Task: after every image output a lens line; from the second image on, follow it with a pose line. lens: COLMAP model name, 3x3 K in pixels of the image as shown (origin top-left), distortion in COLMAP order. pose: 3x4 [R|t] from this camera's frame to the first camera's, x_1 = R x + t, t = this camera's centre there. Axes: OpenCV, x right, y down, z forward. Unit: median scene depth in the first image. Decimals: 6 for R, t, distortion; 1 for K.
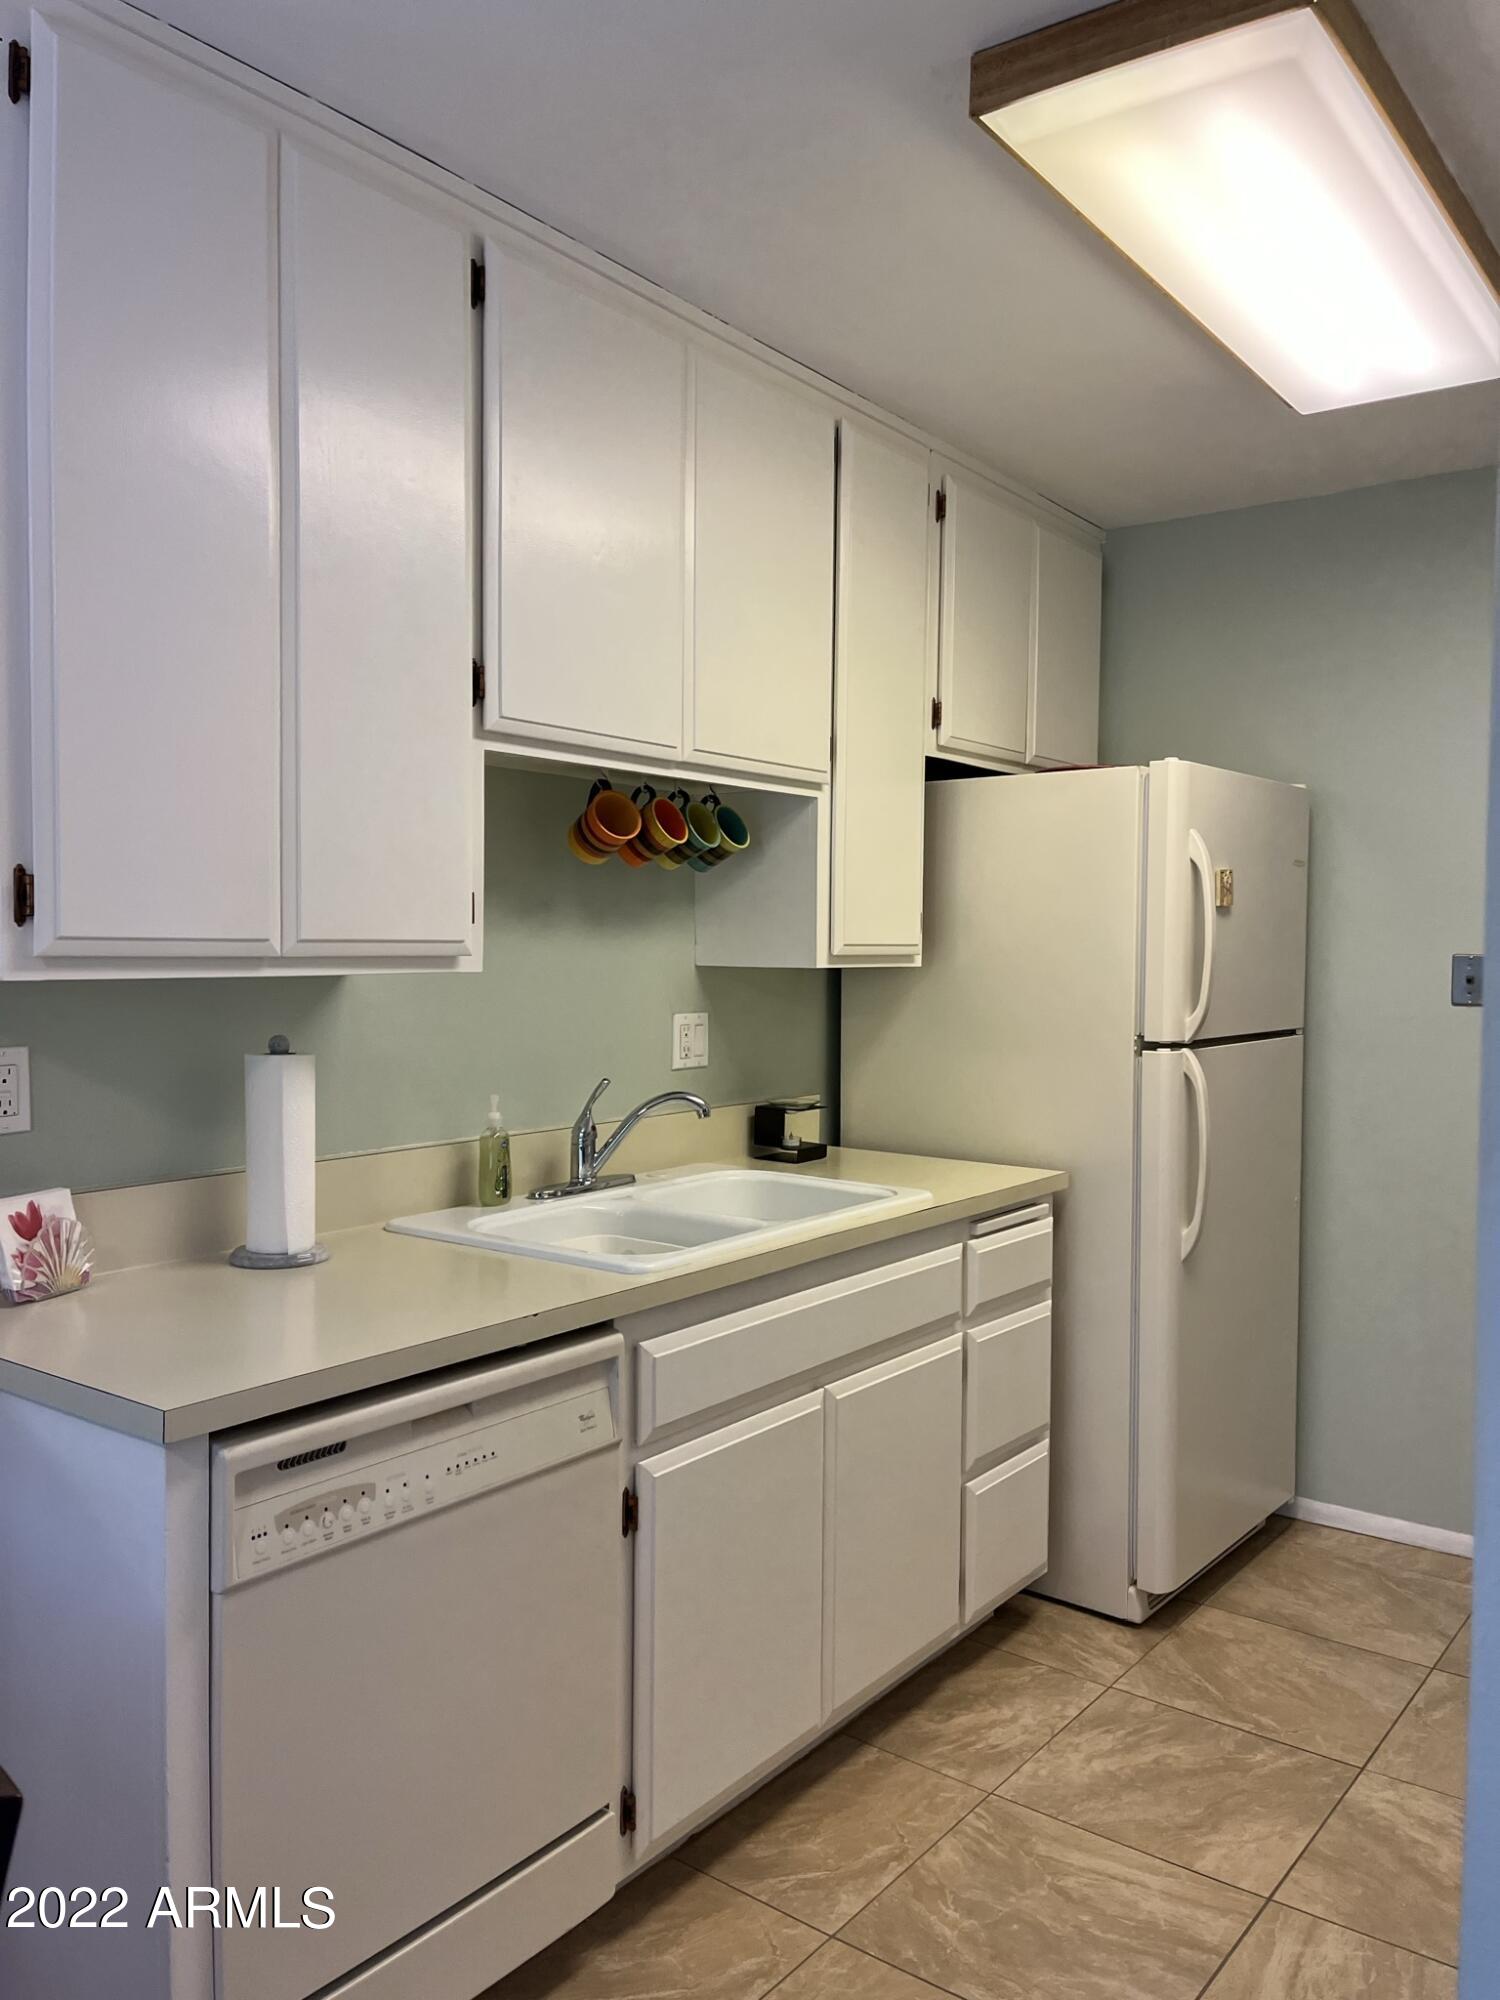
lens RADIAL K [[1489.1, 0, 774.9], [0, 1489.1, 992.1], [0, 0, 1]] dist [0.096347, -0.137622]
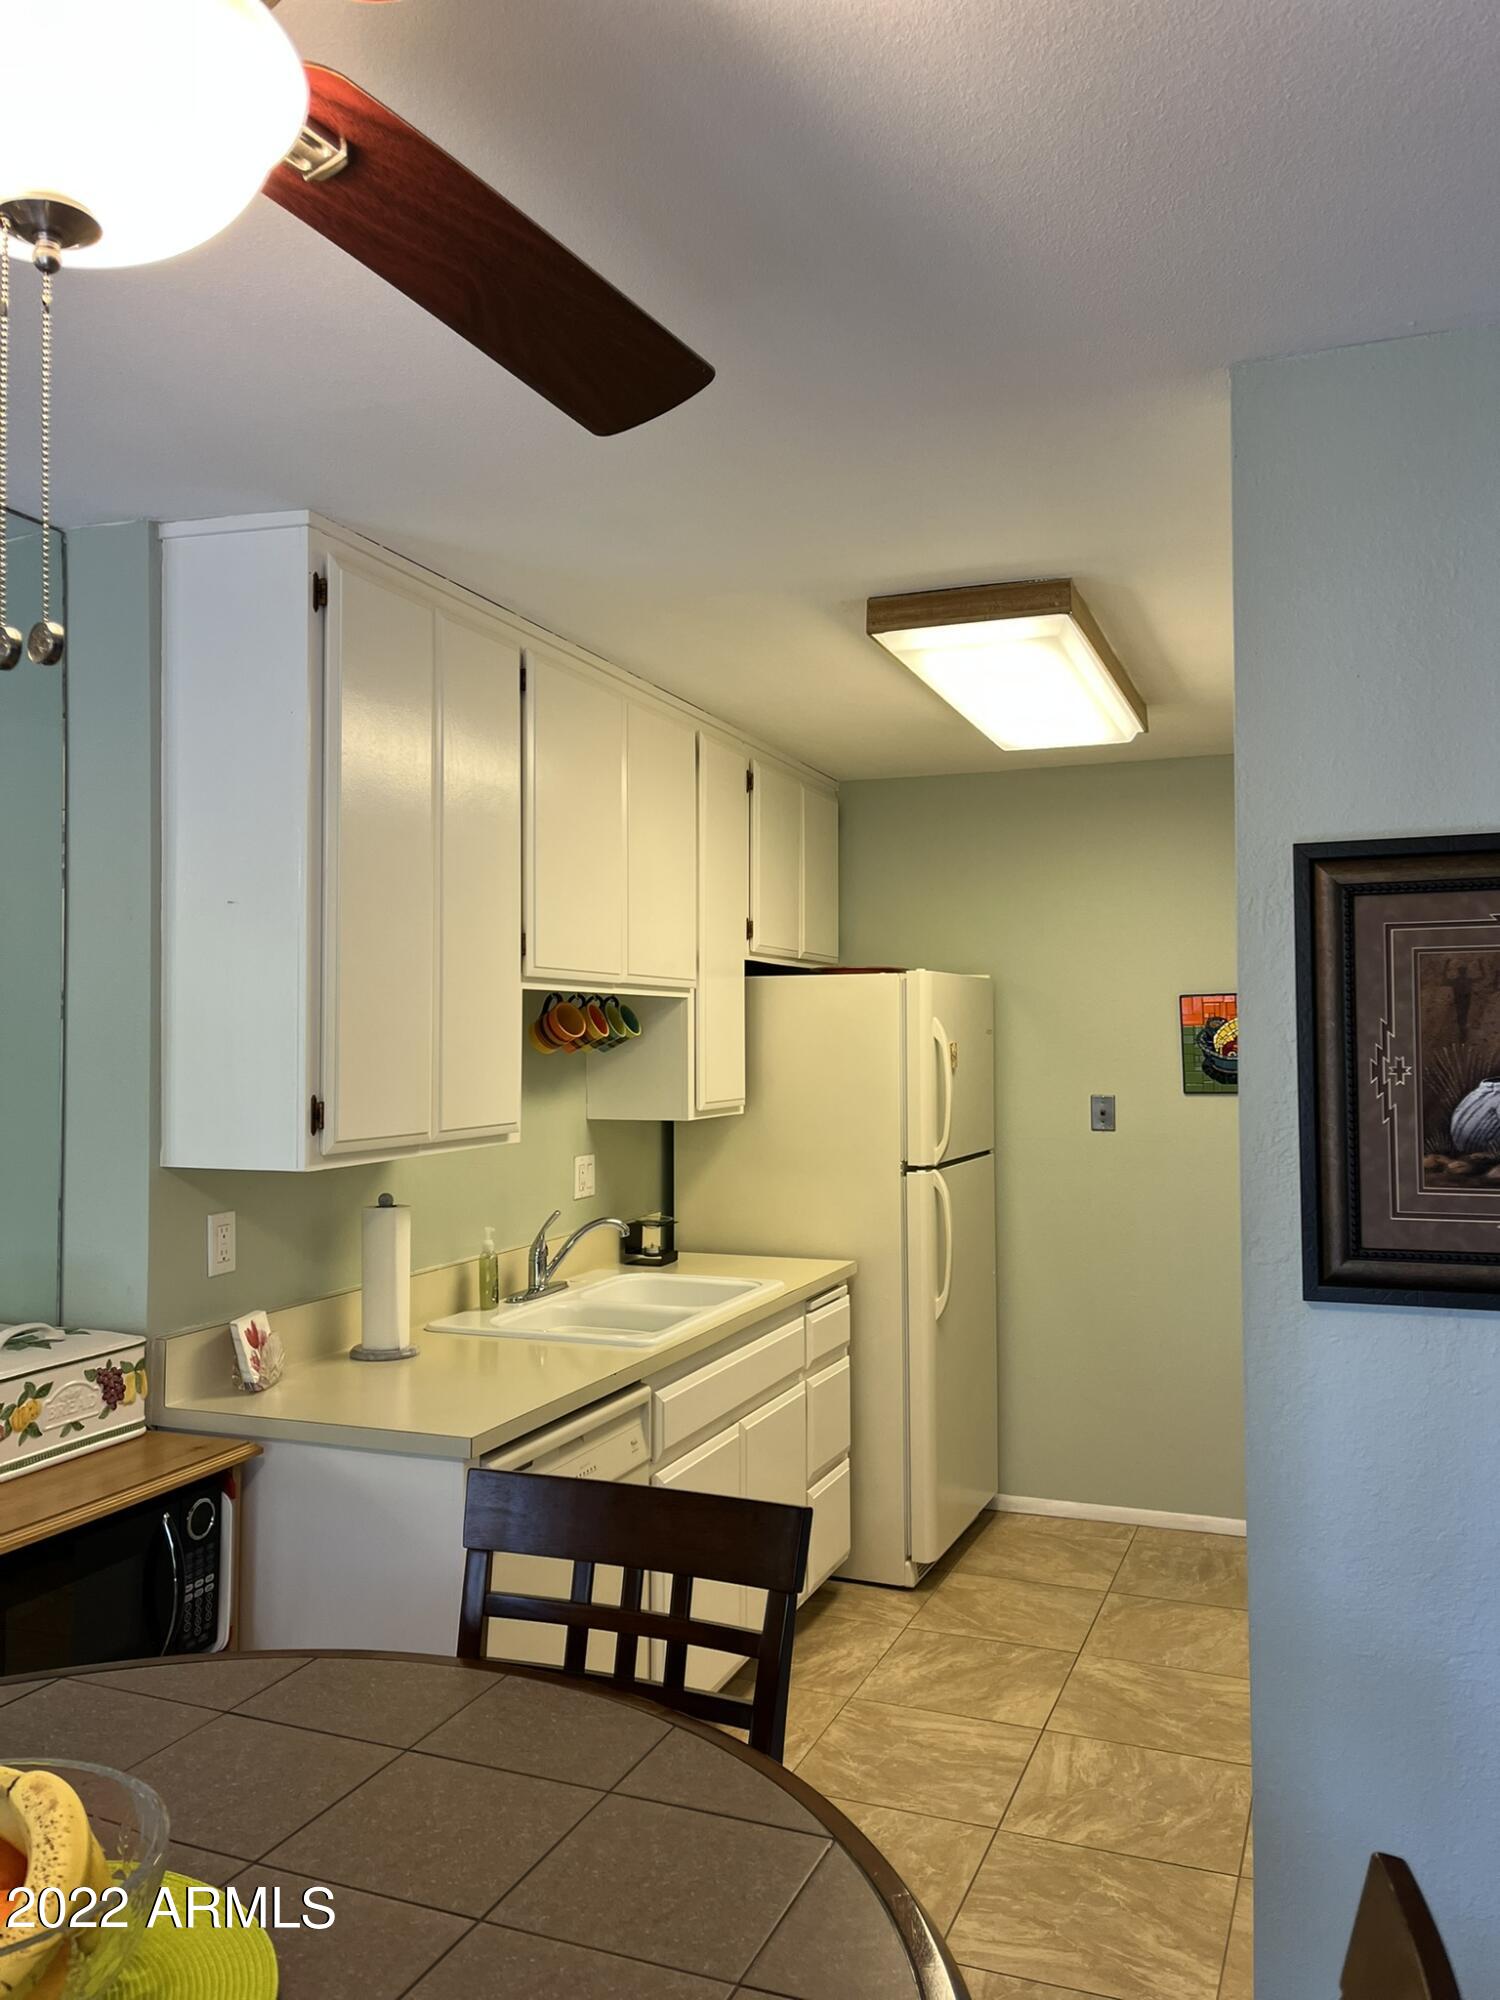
lens RADIAL K [[1489.1, 0, 774.9], [0, 1489.1, 992.1], [0, 0, 1]] dist [0.096347, -0.137622]
pose [[0.962181, -0.002921, 0.272395, -0.288958], [0.020155, 0.997965, -0.060492, -0.054097], [-0.271664, 0.063694, 0.960282, -0.374599]]
